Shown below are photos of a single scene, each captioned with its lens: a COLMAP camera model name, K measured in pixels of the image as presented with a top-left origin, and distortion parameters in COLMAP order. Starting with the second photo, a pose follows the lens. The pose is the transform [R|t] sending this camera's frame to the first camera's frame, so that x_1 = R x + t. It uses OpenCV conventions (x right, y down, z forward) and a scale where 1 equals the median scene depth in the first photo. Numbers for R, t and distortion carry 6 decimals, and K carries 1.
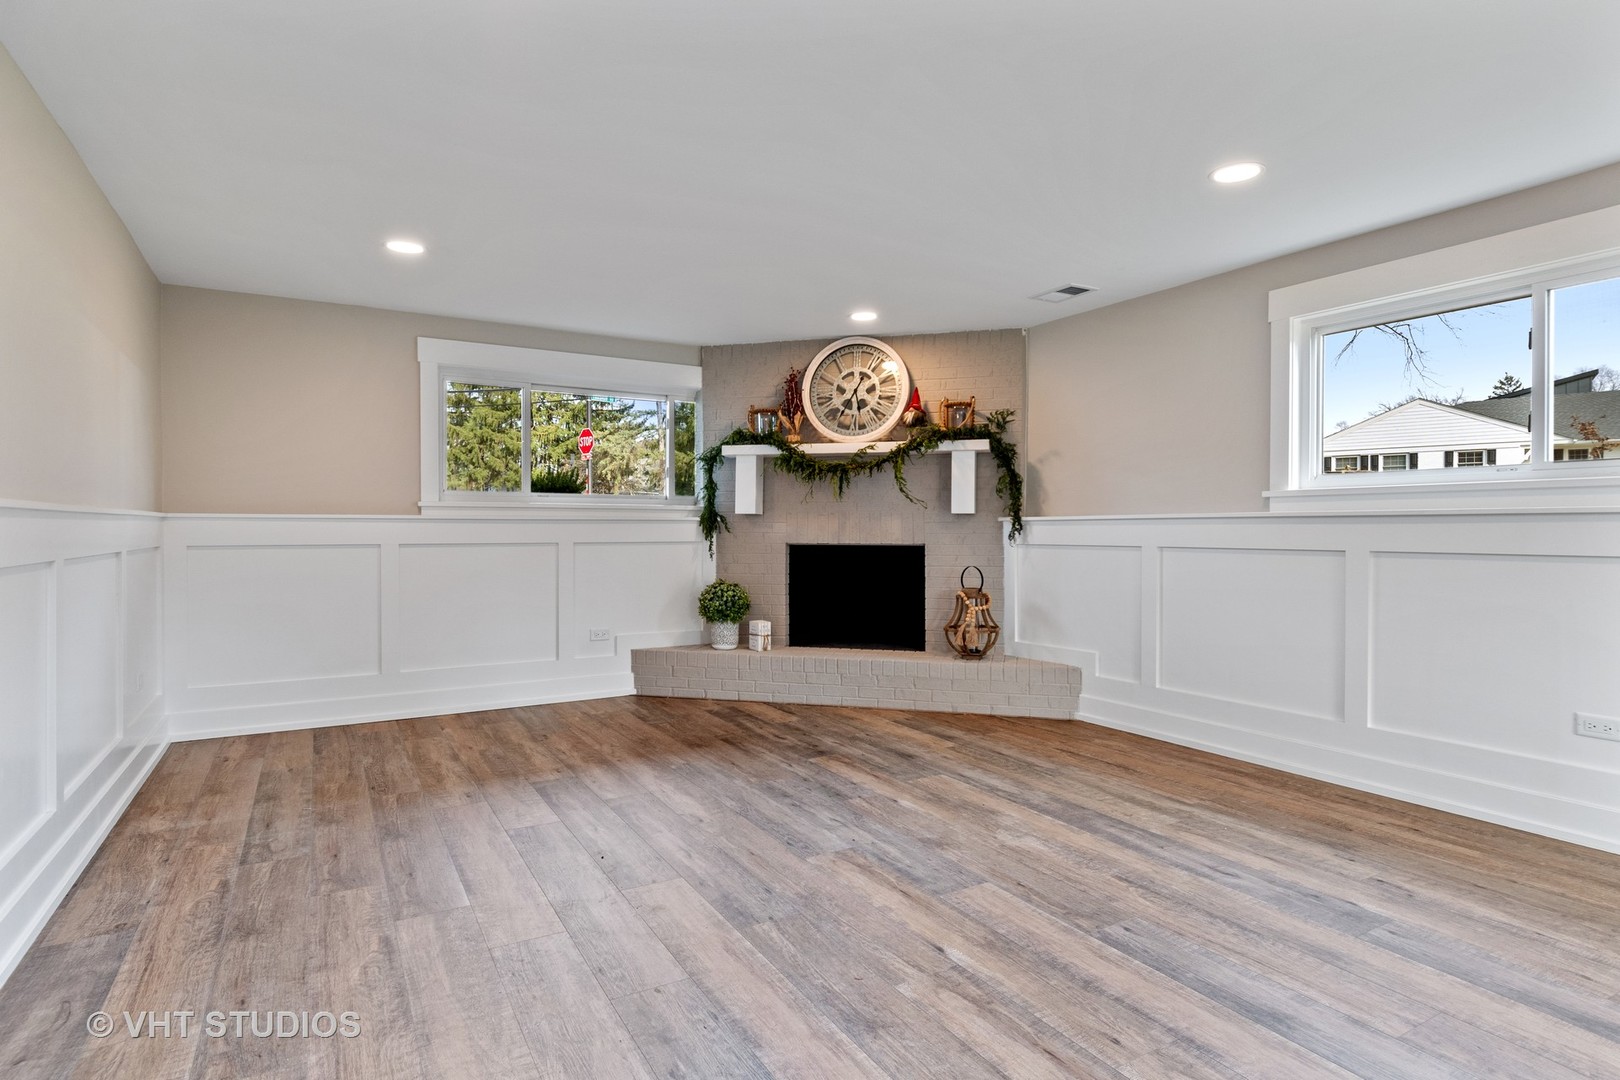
lens RADIAL K [[849.6, 0, 811.8], [0, 849.6, 539.5], [0, 0, 1]] dist [-0.004081, 0.000895]
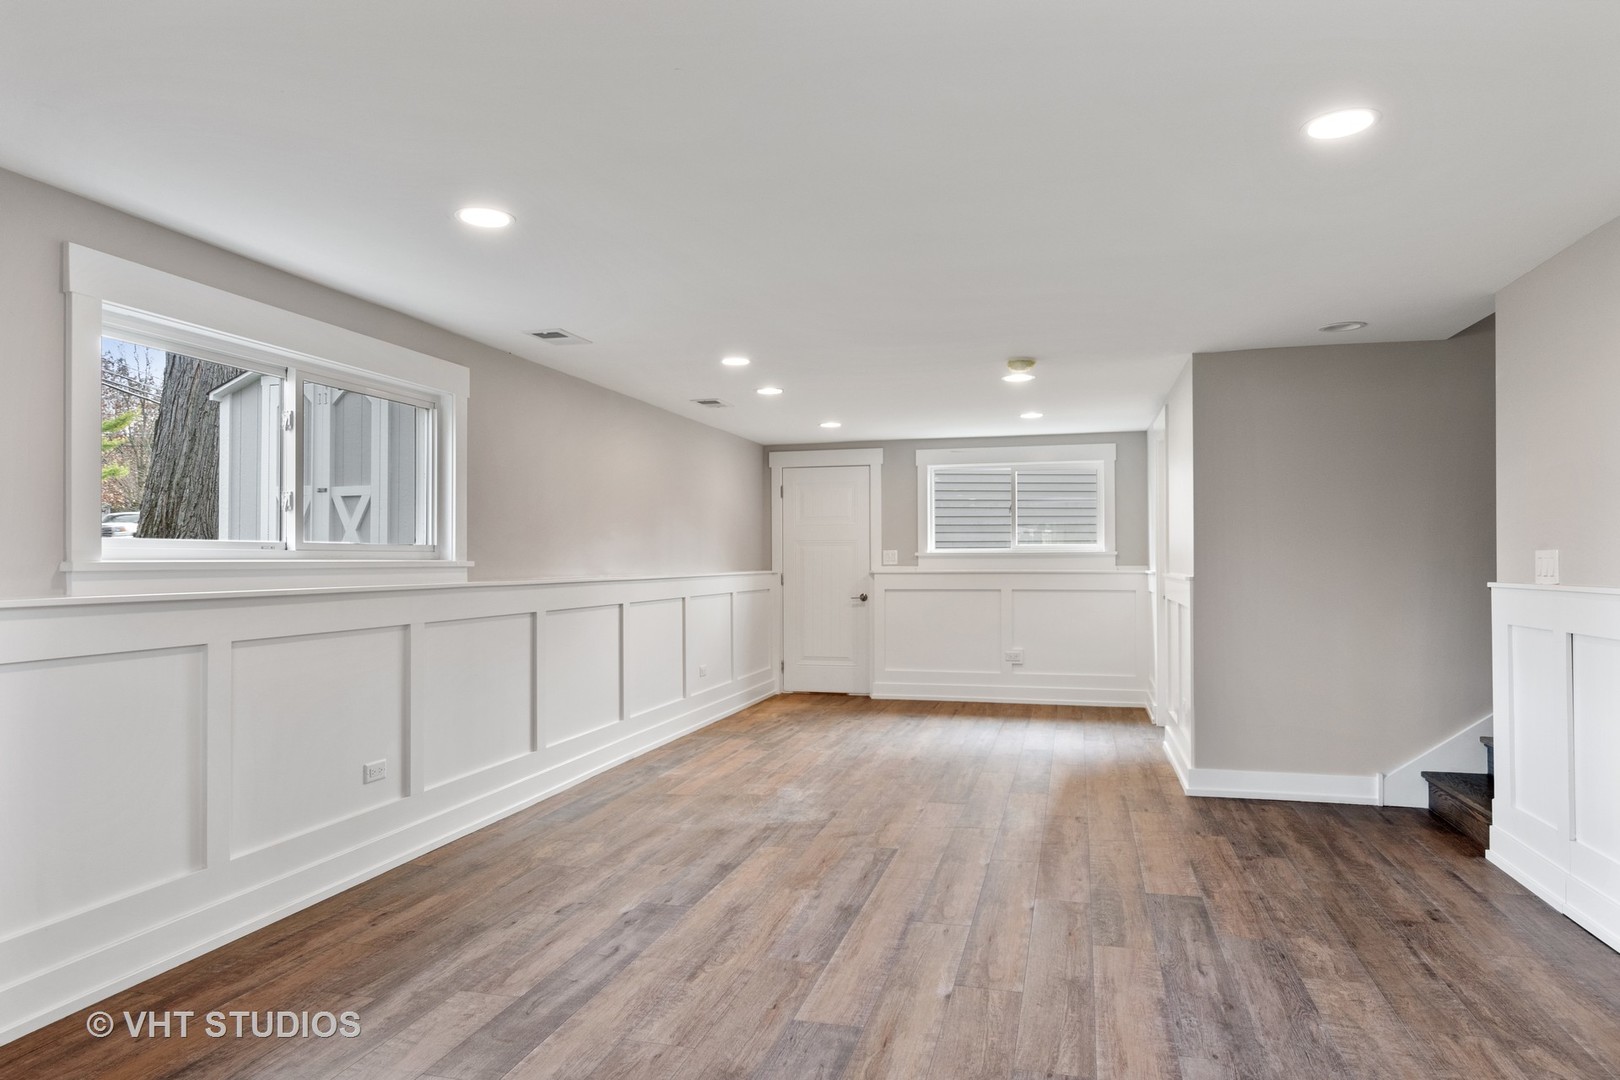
lens RADIAL K [[997.6, 0, 811.4], [0, 997.6, 539.5], [0, 0, 1]] dist [-0.005883, -0.000437]
pose [[-0.704109, 0.017737, 0.709871, -0.521962], [0.014285, 0.999839, -0.010813, -0.083692], [-0.709948, 0.002527, -0.704249, 1.612588]]
